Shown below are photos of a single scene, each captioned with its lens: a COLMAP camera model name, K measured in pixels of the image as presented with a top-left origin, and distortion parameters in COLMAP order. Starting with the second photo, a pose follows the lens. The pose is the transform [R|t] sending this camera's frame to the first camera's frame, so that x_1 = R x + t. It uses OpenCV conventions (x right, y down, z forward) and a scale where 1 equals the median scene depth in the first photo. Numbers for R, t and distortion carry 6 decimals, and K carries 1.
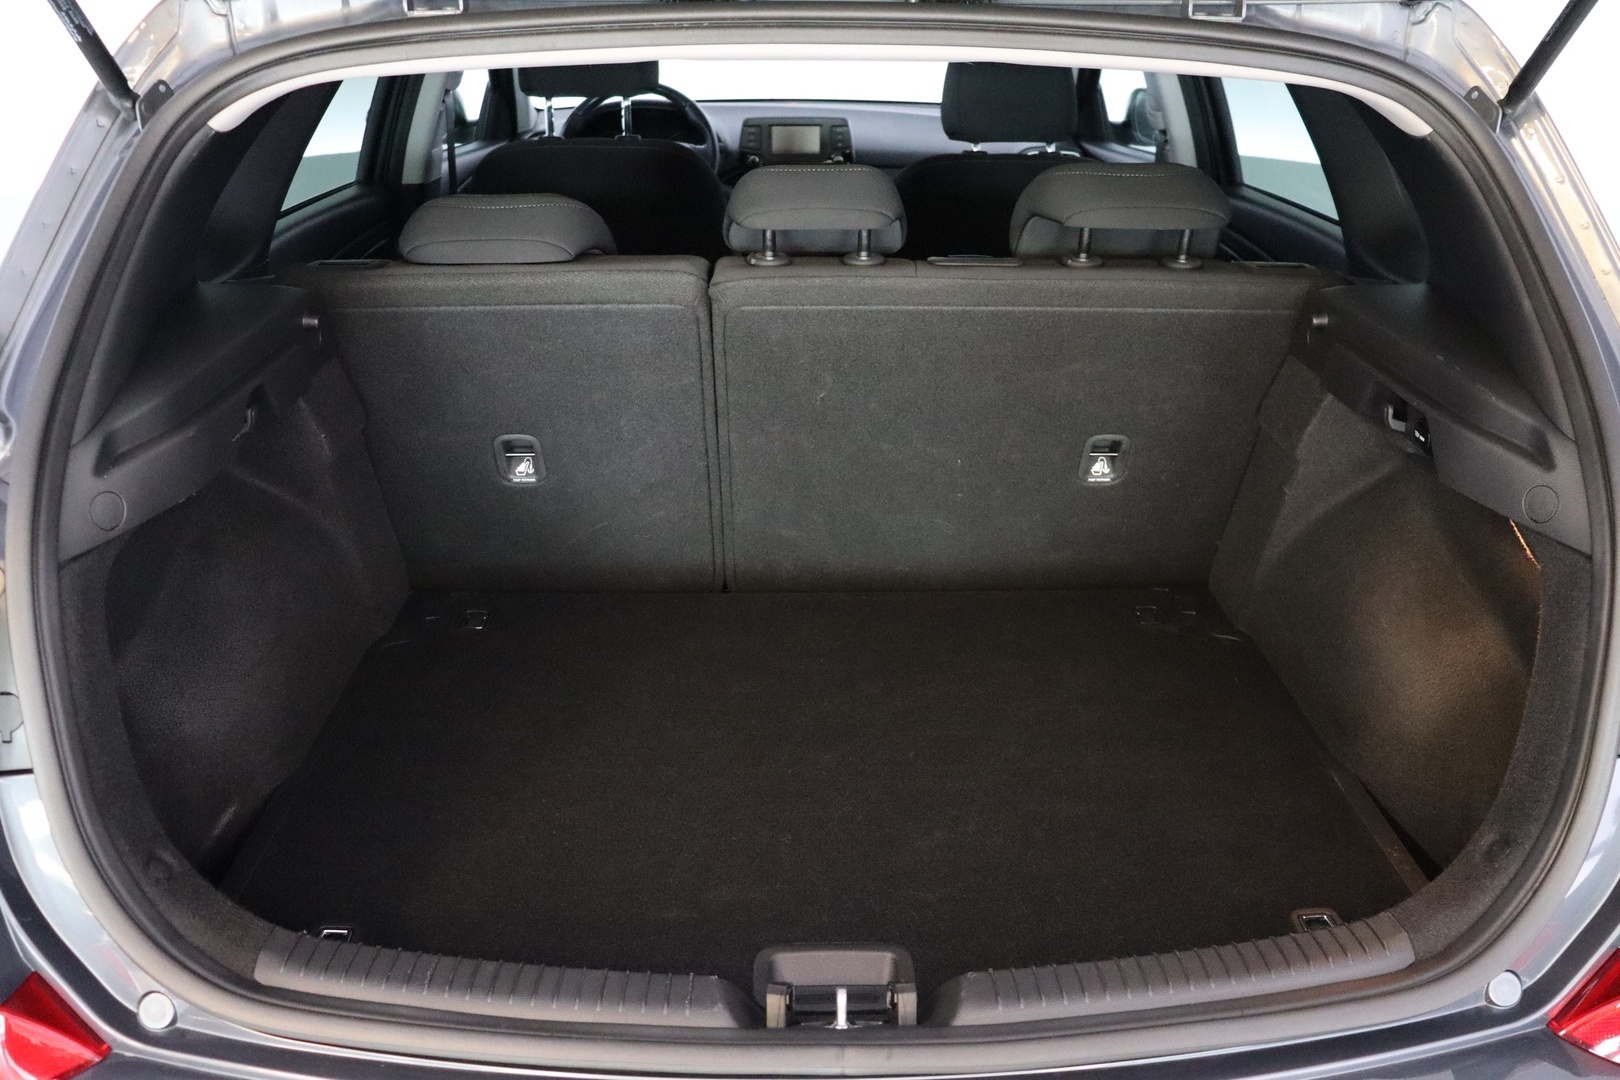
lens RADIAL K [[1411.6, 0, 806.9], [0, 1411.6, 537.6], [0, 0, 1]] dist [-0.100072, 0.002180]
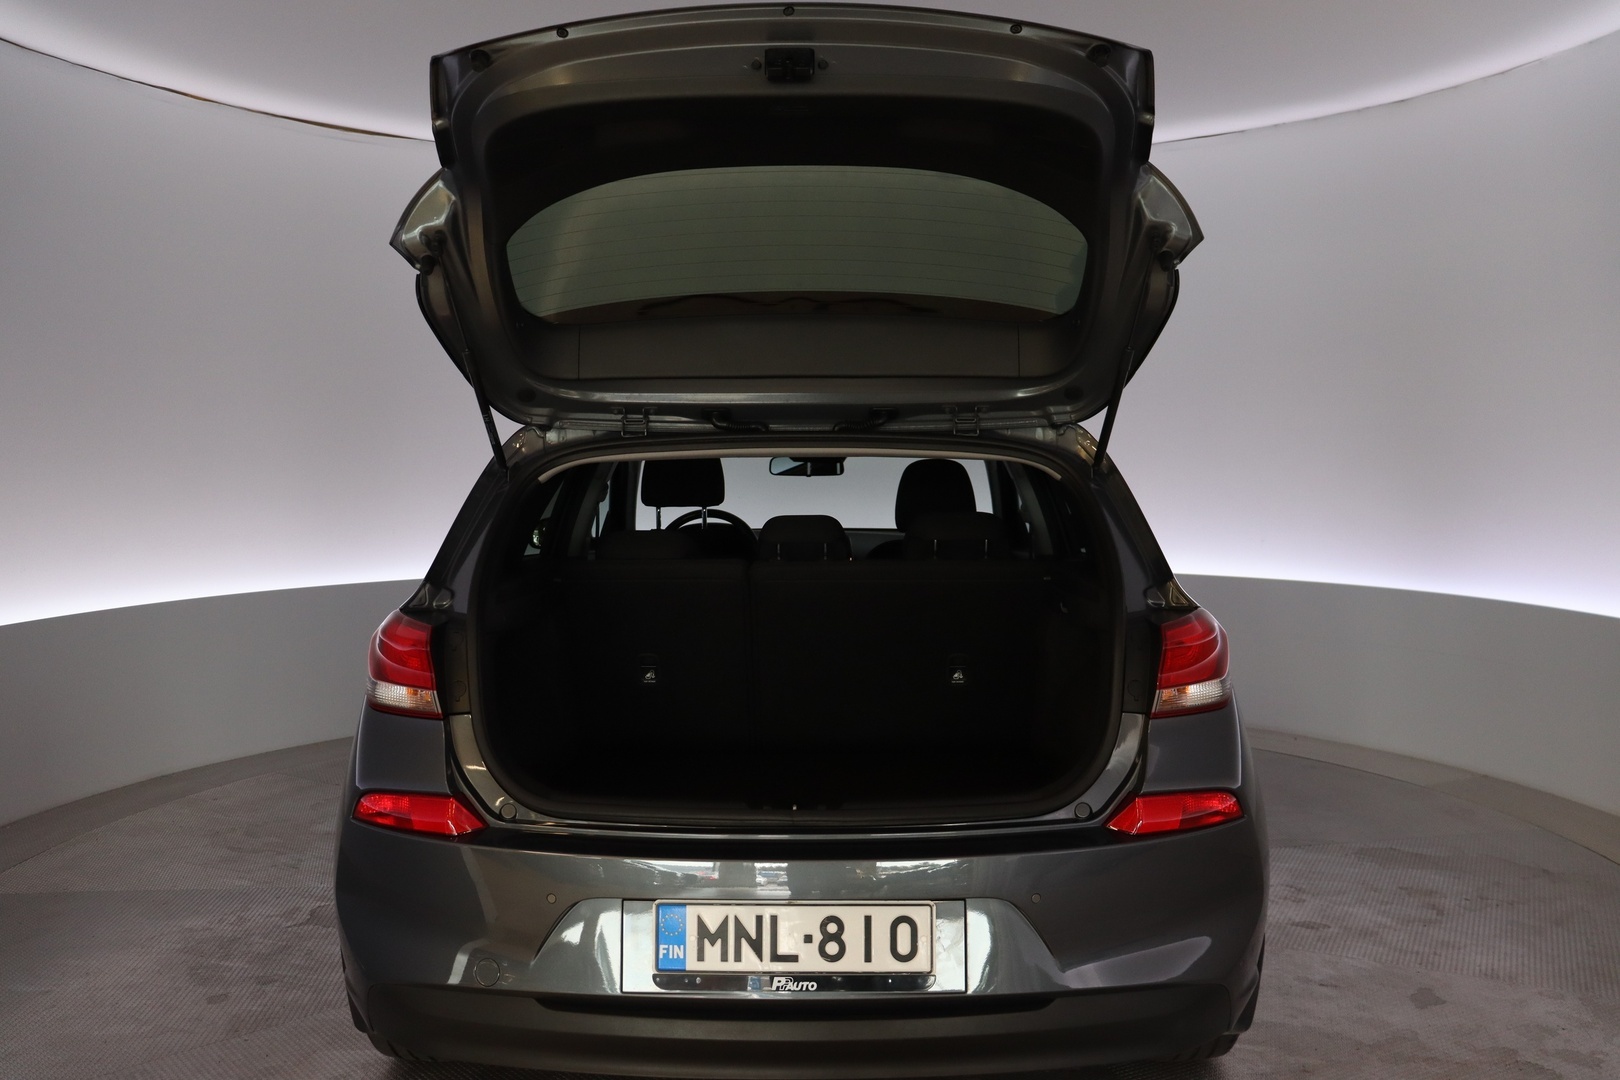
lens RADIAL K [[1409.4, 0, 810.0], [0, 1409.4, 540.0], [0, 0, 1]] dist [-0.100564, -0.000643]
pose [[0.999418, -0.008636, -0.032994, 0.110385], [-0.002931, 0.942081, -0.335373, 0.587077], [0.033979, 0.335275, 0.941507, -1.184049]]
